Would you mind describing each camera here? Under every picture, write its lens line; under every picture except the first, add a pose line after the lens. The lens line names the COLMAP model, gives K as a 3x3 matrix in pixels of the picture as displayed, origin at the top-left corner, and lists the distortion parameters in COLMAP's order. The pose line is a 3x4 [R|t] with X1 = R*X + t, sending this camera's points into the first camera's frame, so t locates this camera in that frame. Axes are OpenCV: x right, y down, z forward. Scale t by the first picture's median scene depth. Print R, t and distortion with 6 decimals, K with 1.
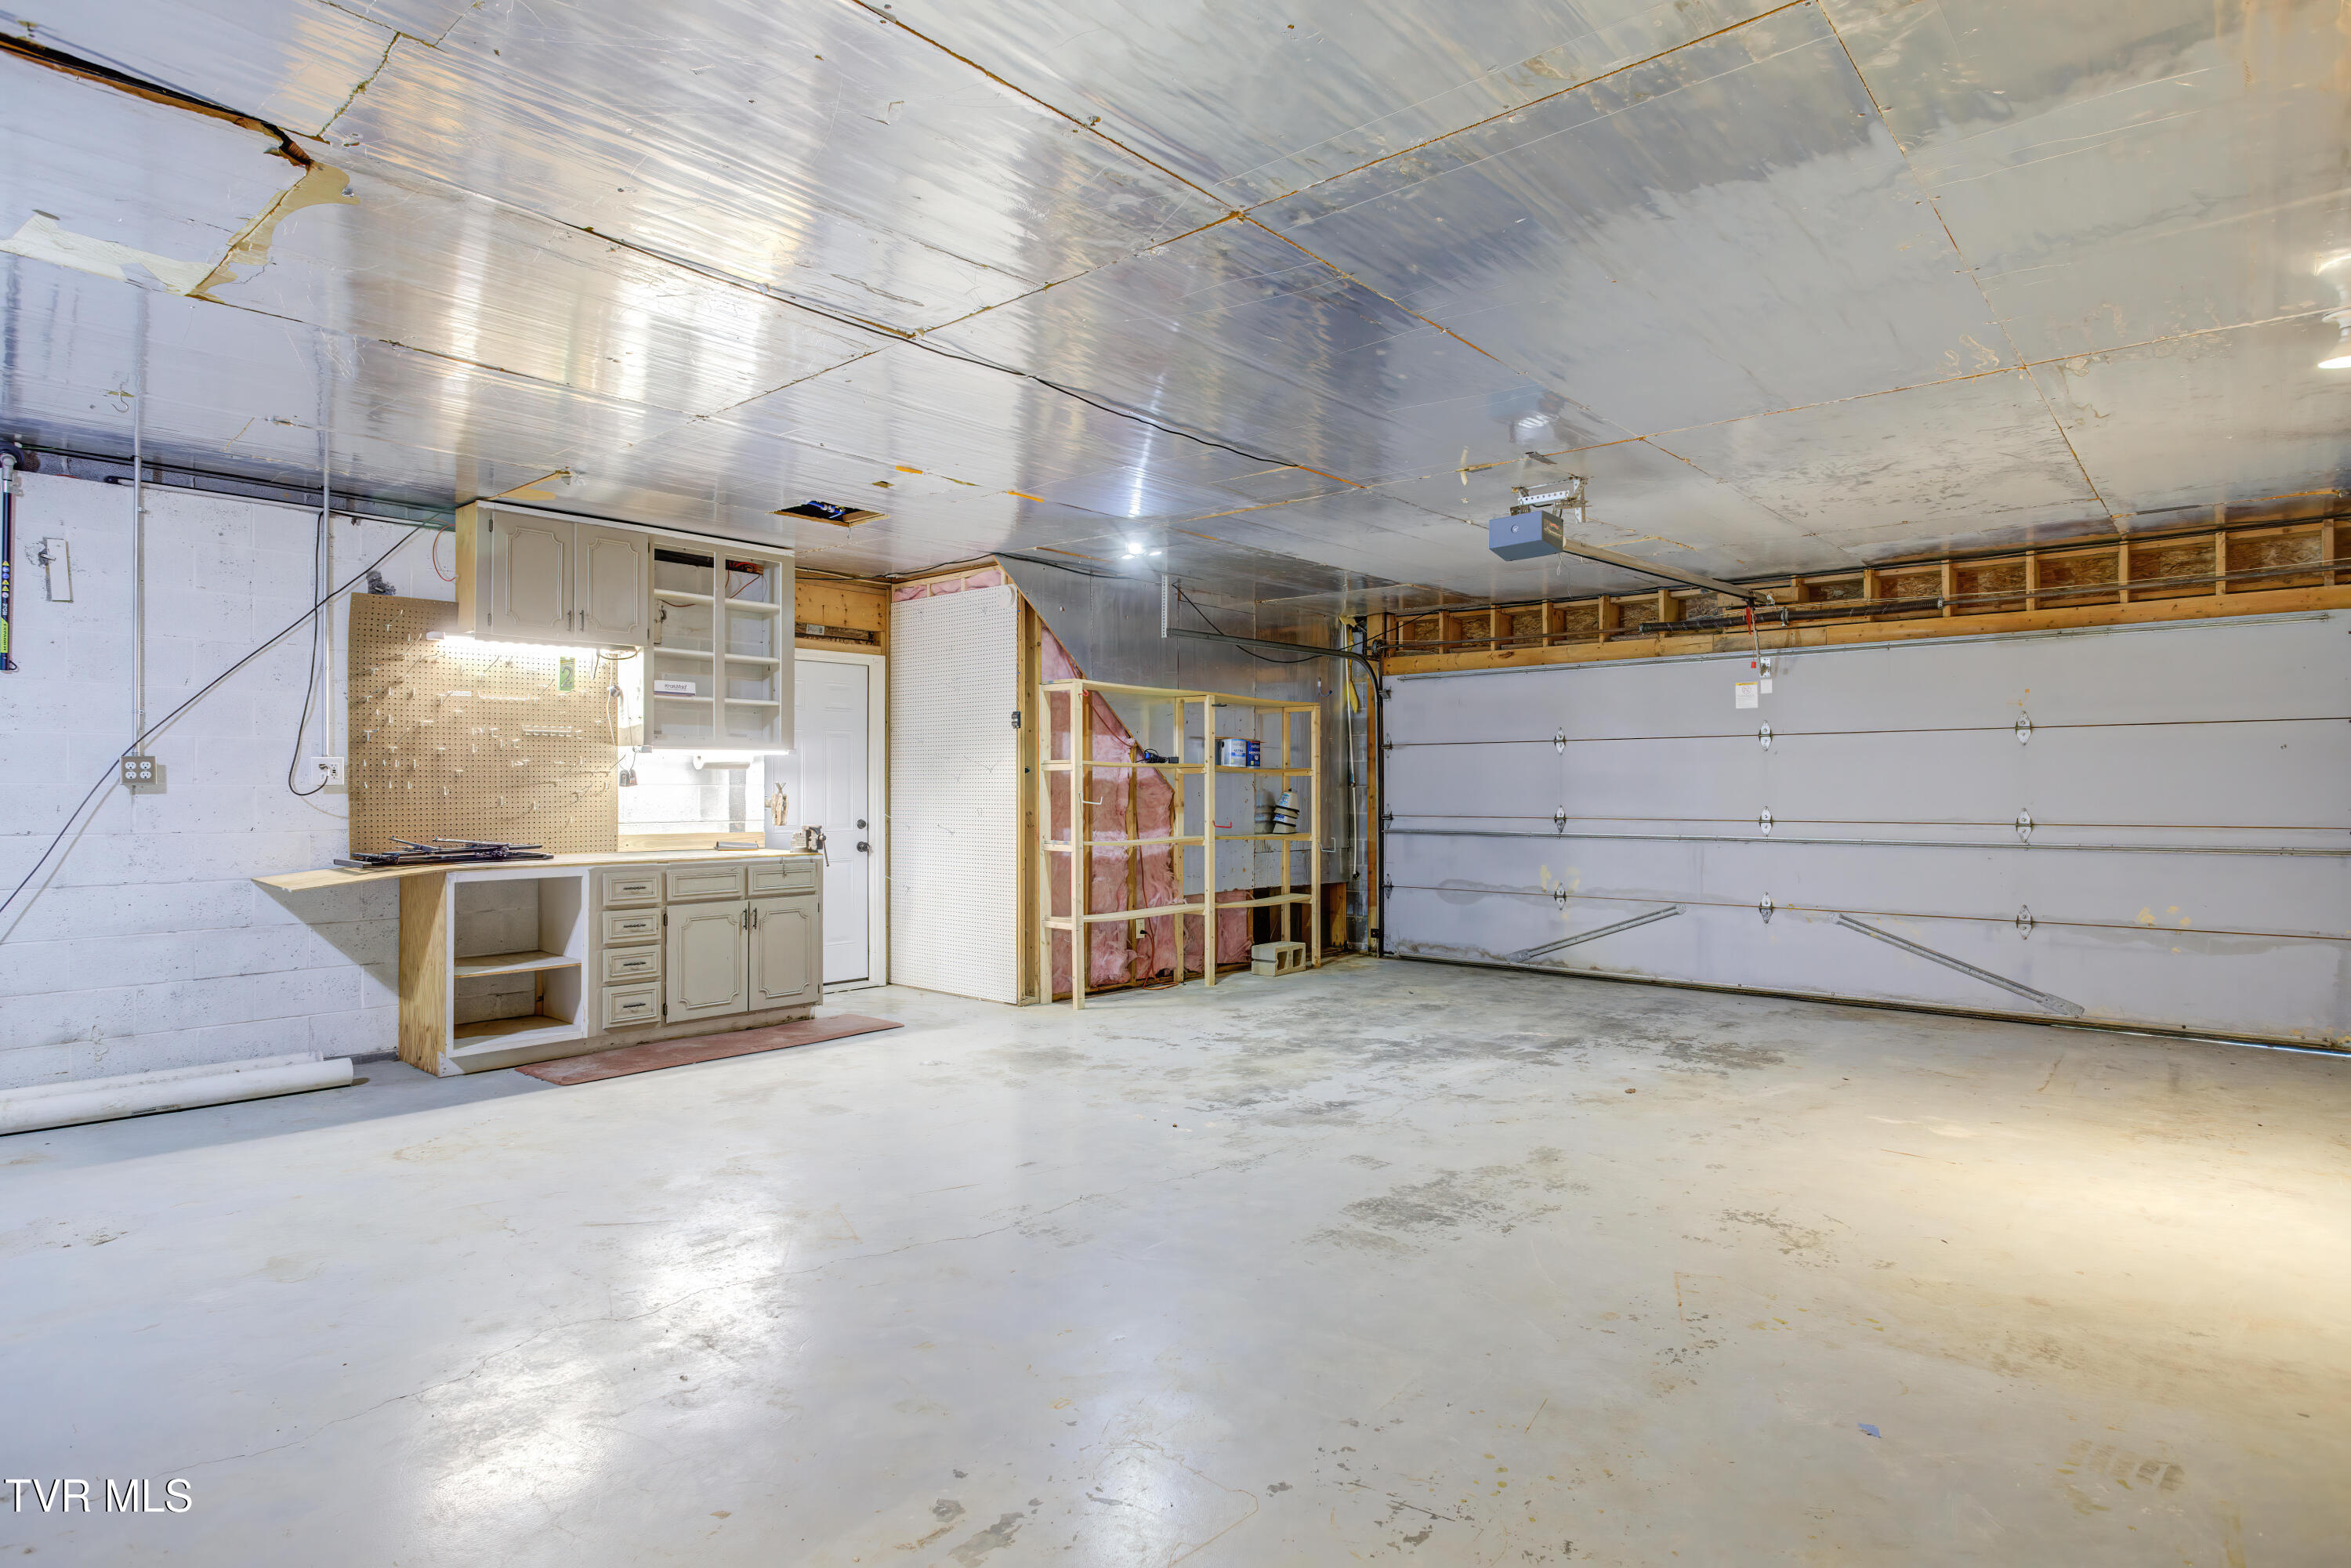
lens RADIAL K [[1266.7, 0, 1182.7], [0, 1266.7, 784.2], [0, 0, 1]] dist [-0.016926, -0.000789]
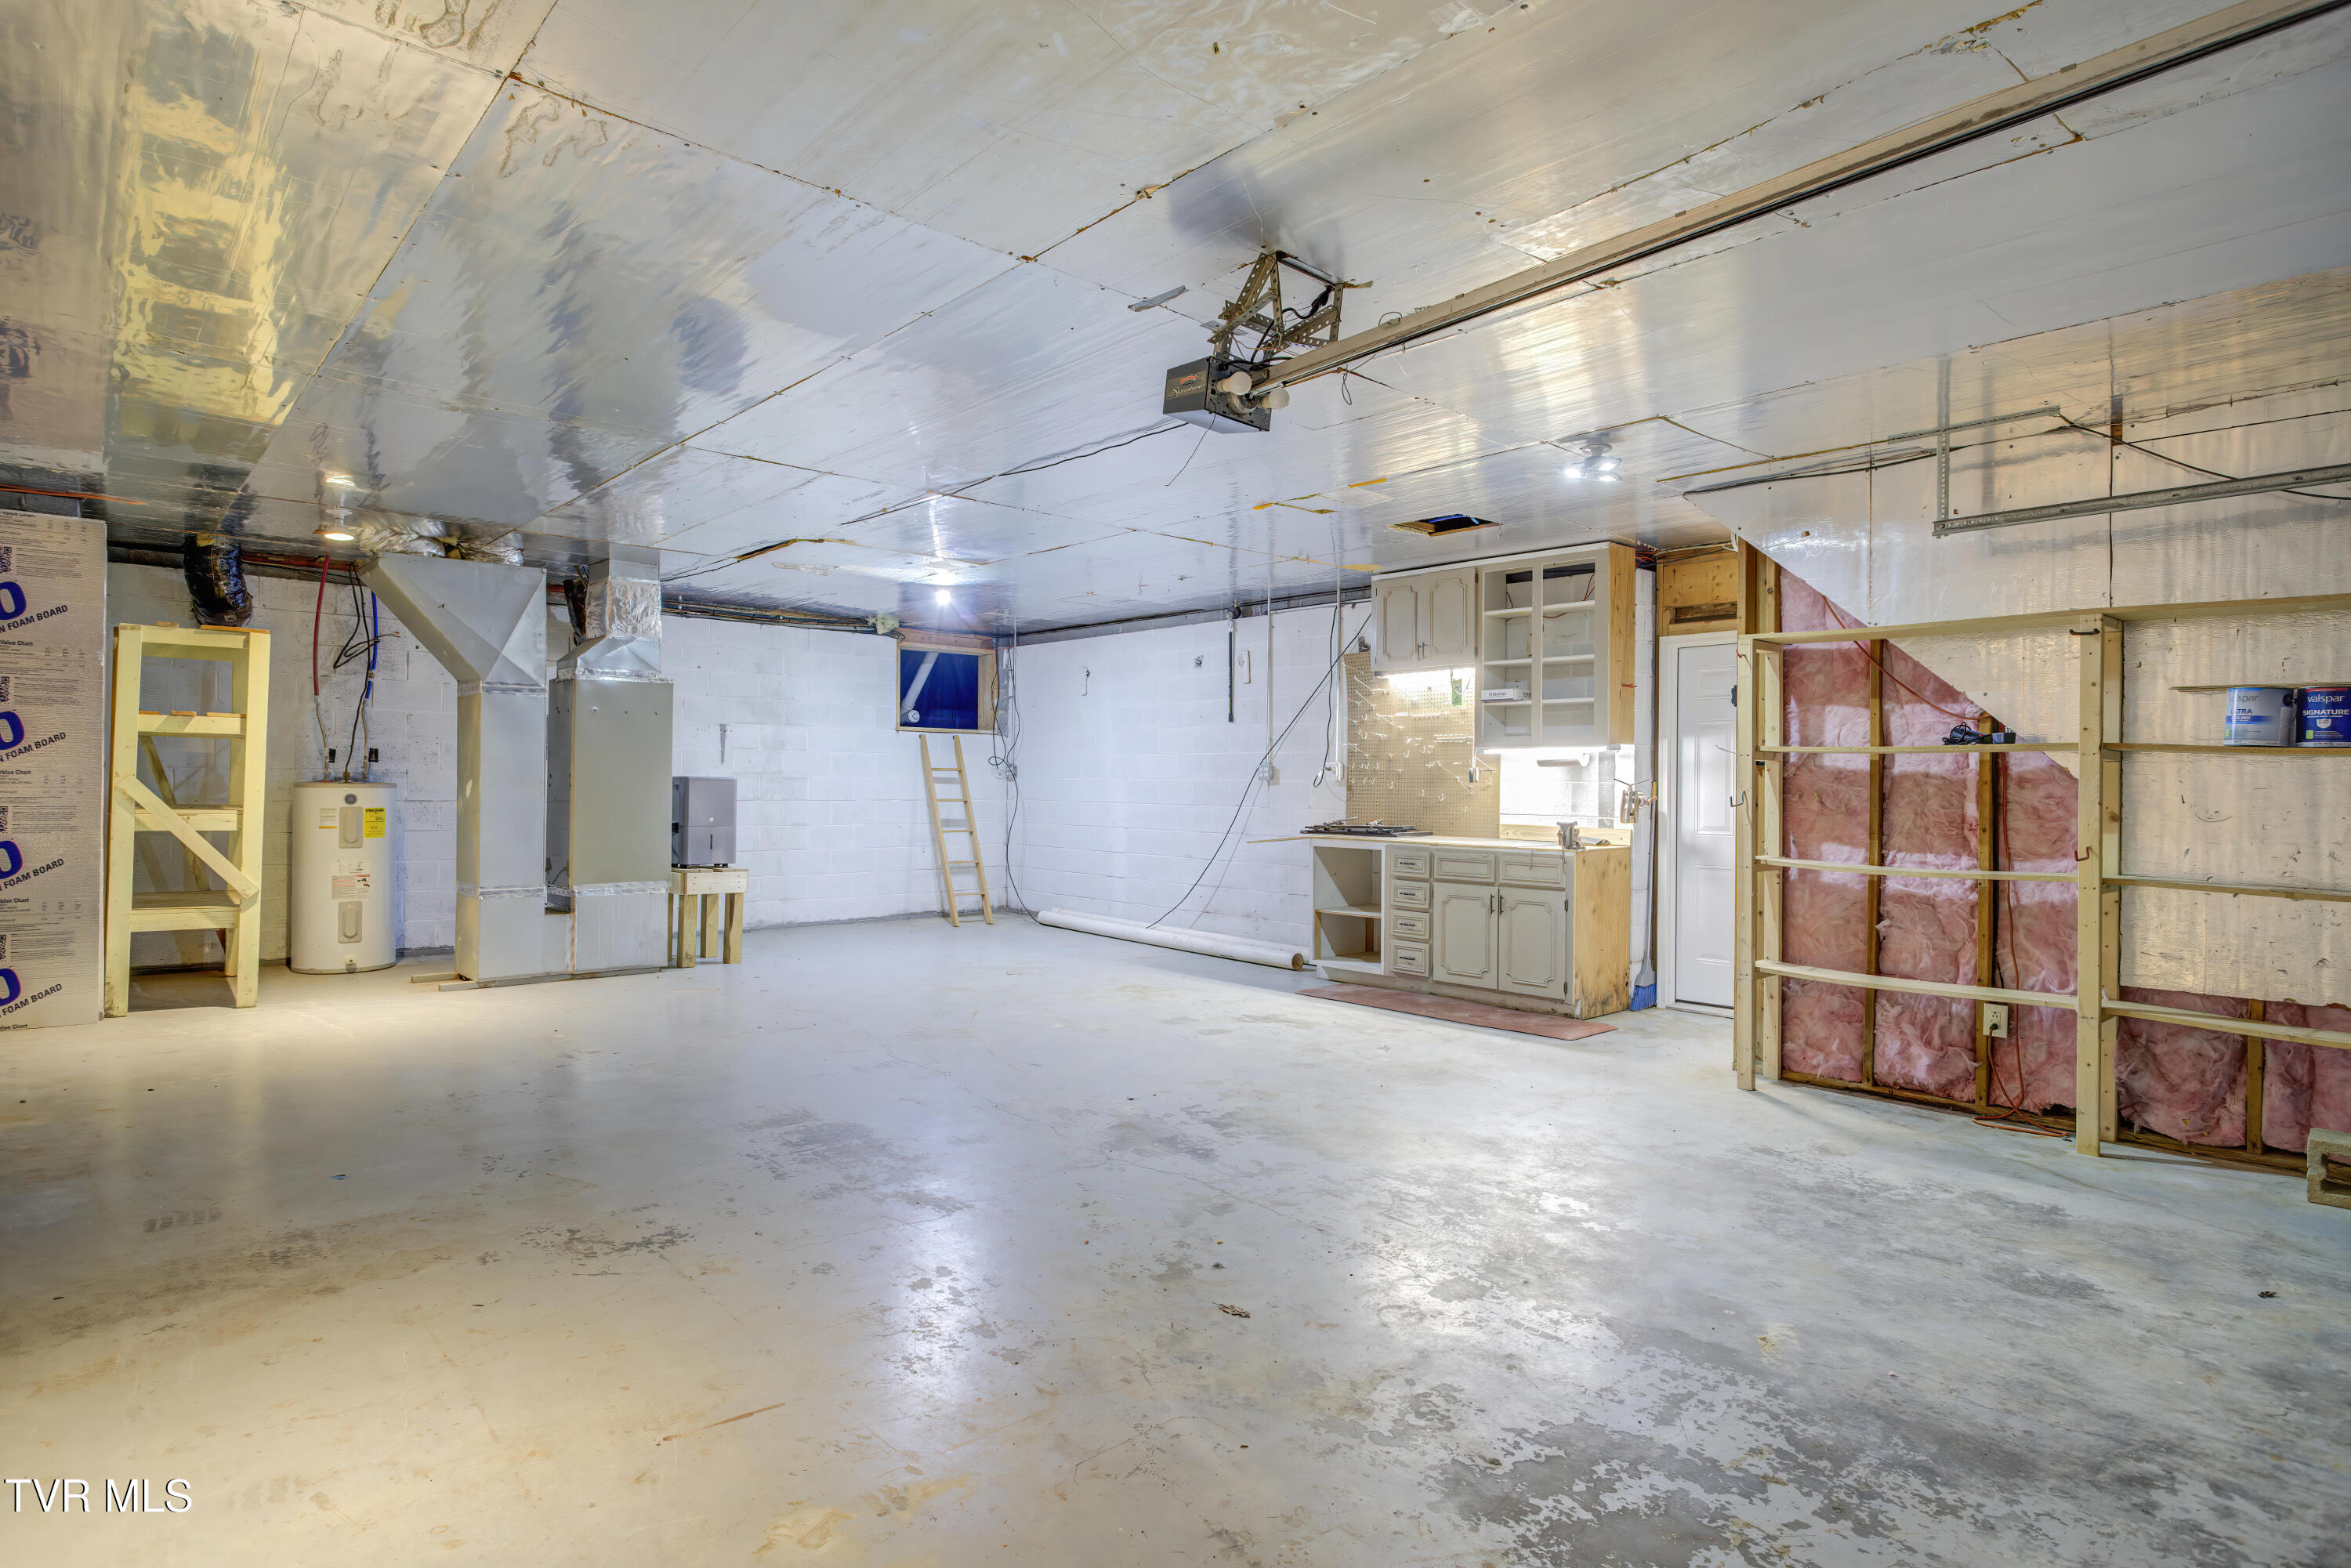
lens RADIAL K [[1266.7, 0, 1182.7], [0, 1266.7, 778.5], [0, 0, 1]] dist [-0.016926, -0.000789]
pose [[-0.129072, -0.005795, -0.991618, 0.855457], [-0.007843, 0.999958, -0.004823, 0.006902], [0.991604, 0.007154, -0.129112, 0.973941]]
